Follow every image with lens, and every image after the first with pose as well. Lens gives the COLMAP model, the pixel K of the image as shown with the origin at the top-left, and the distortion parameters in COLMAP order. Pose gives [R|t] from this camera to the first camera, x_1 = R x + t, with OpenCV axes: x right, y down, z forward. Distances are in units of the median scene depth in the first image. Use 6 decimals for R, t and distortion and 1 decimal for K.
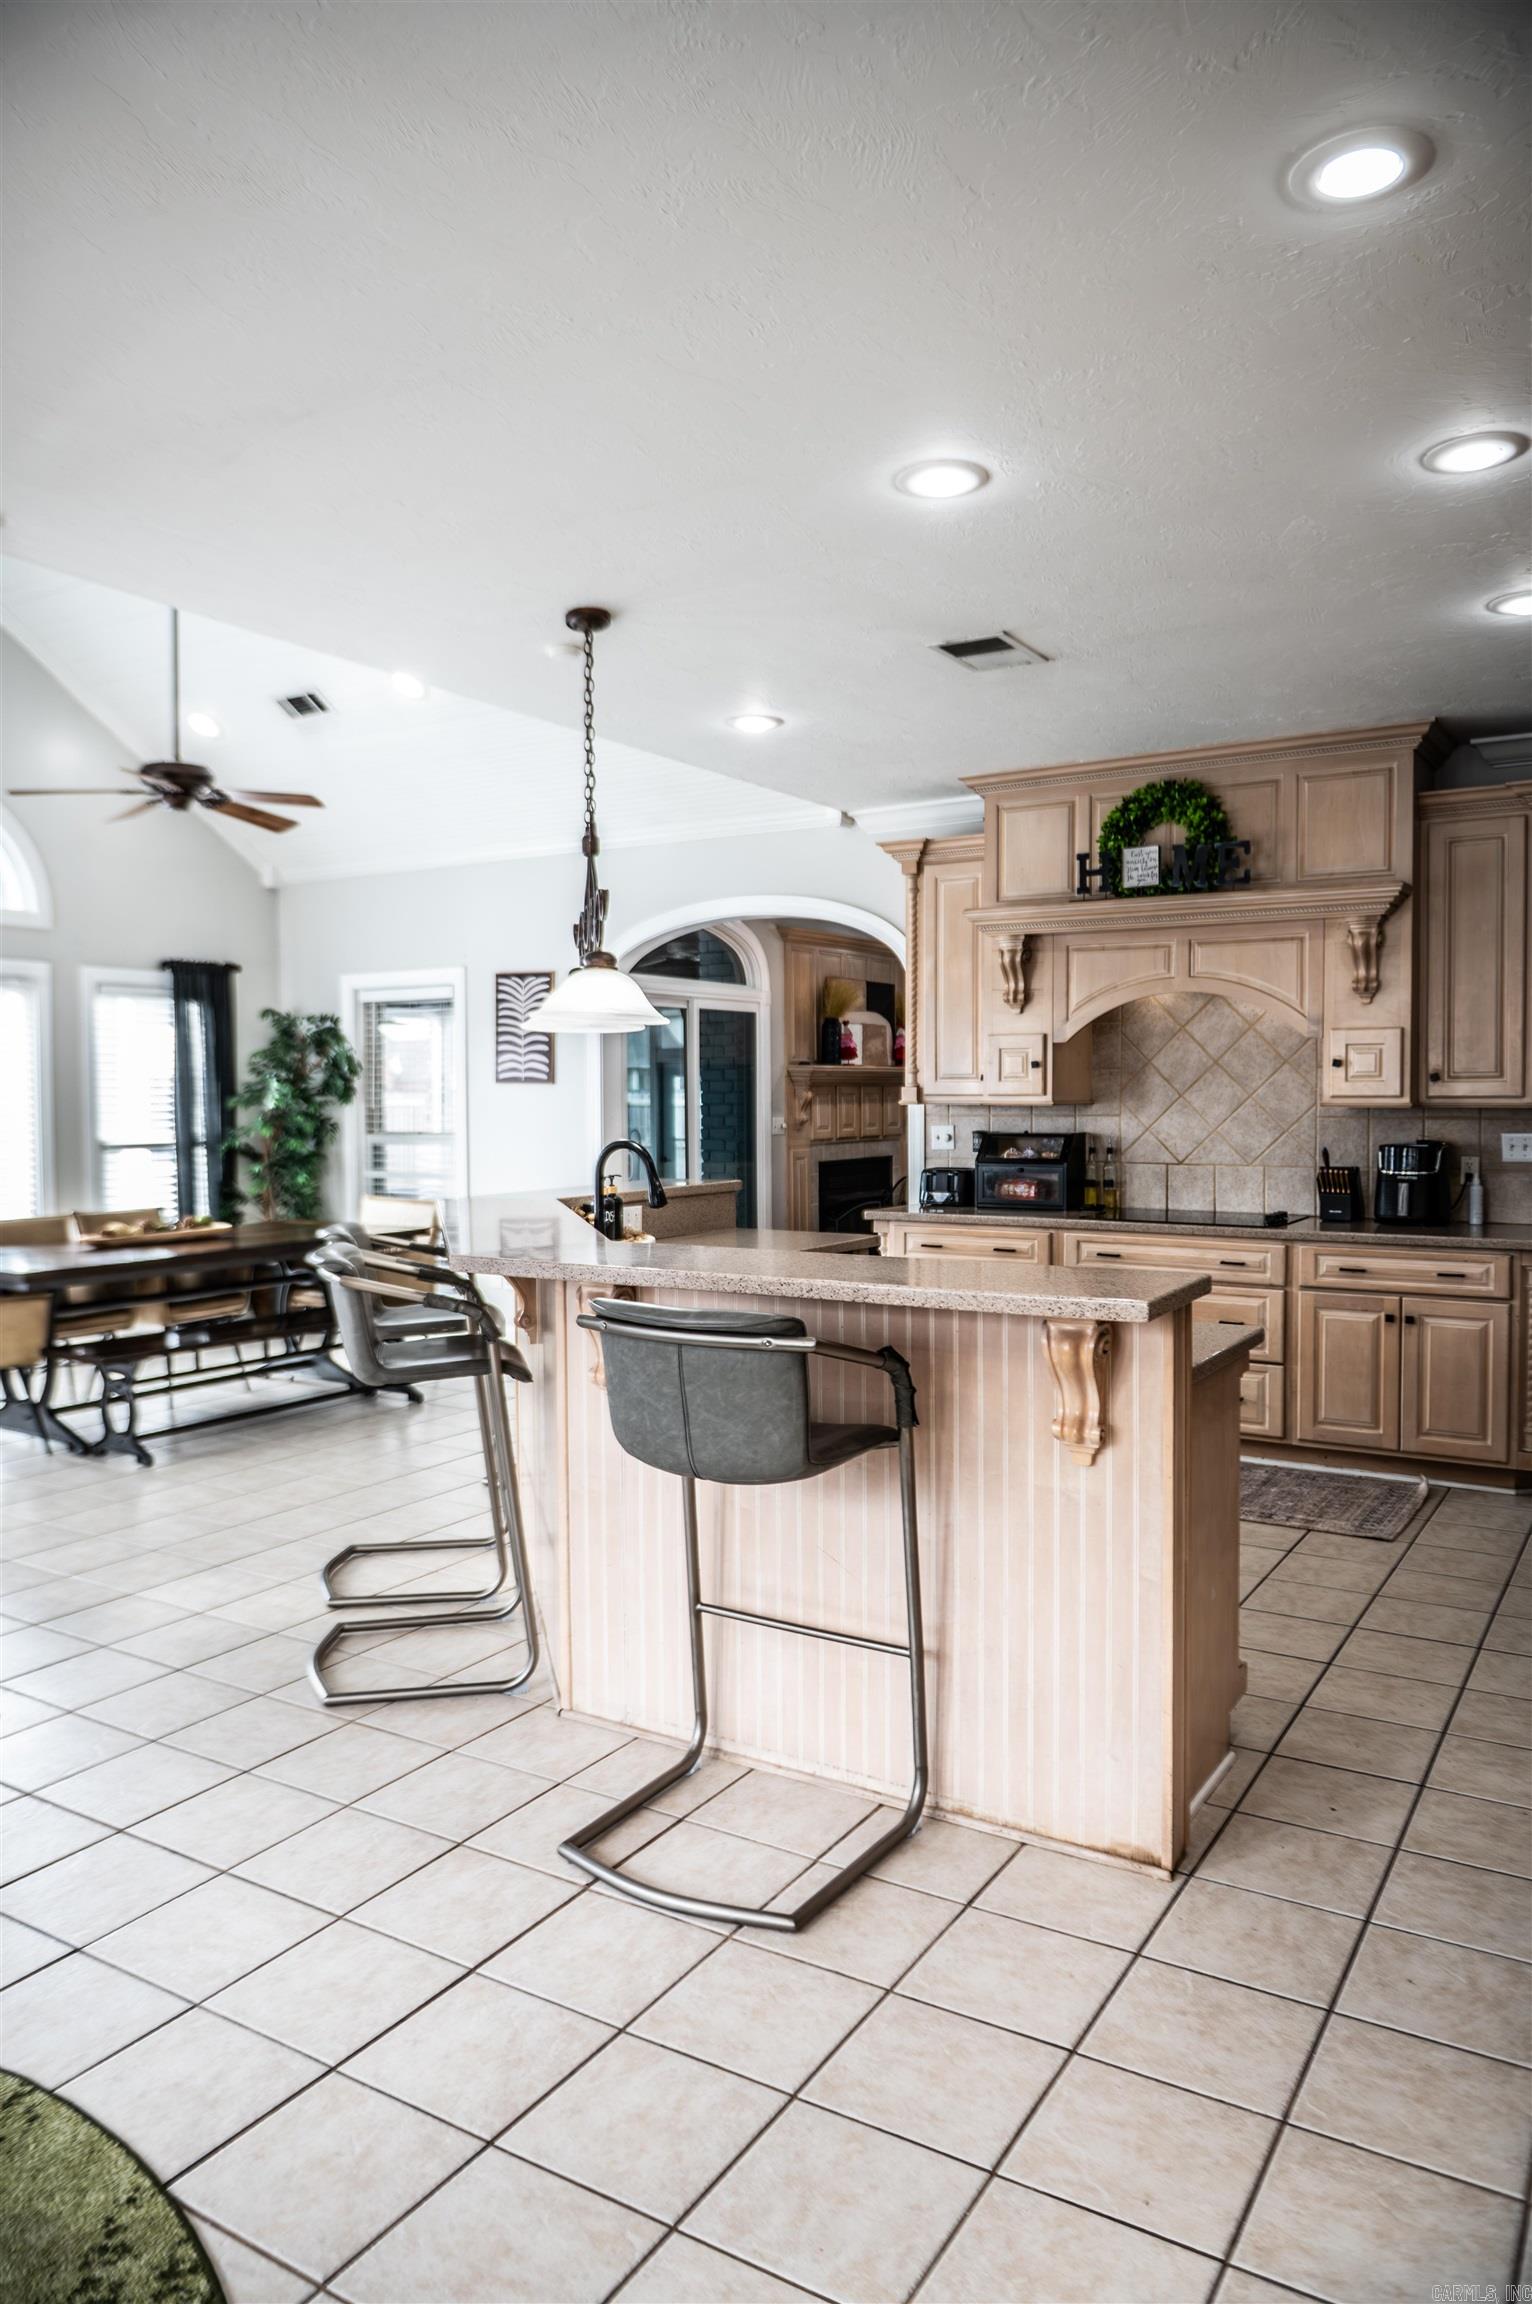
lens RADIAL K [[1566.7, 0, 766.0], [0, 1566.7, 1152.0], [0, 0, 1]] dist [0.001561, 0.000289]
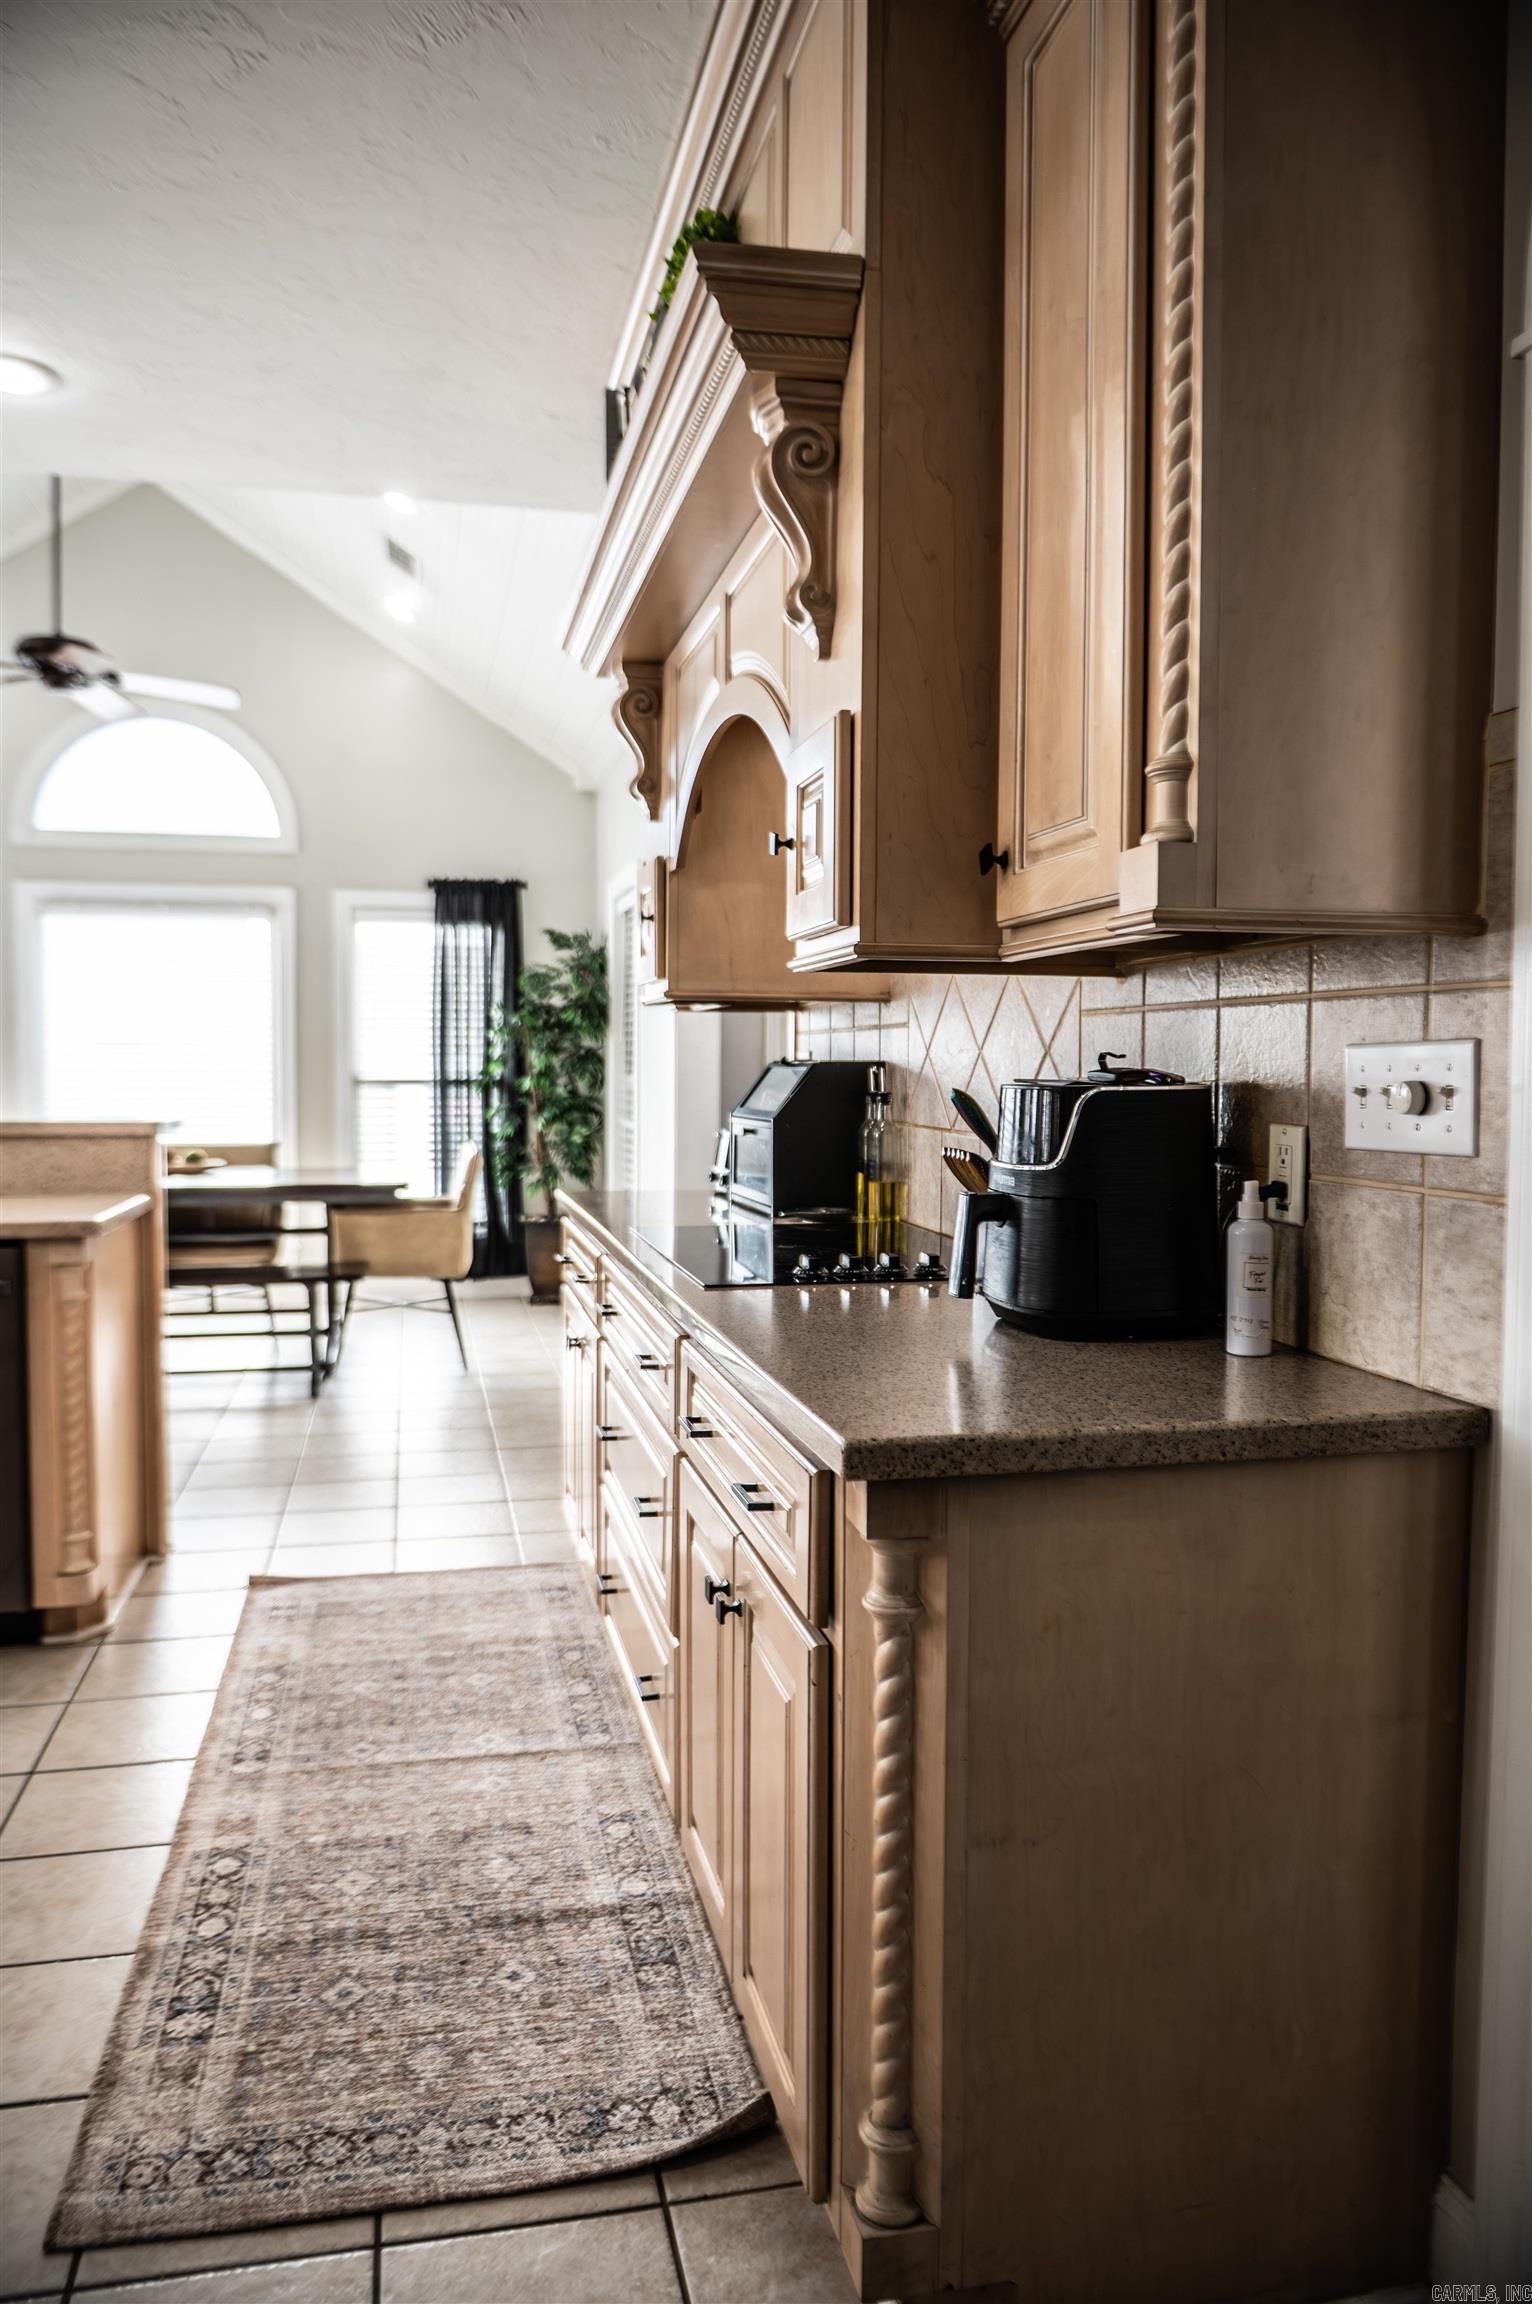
lens RADIAL K [[1566.7, 0, 766.0], [0, 1566.7, 1152.0], [0, 0, 1]] dist [0.001561, 0.000289]
pose [[0.700864, 0.047901, -0.711685, 0.427759], [-0.038254, 0.998831, 0.029555, 0.002138], [0.712269, 0.006511, 0.701877, 0.515101]]
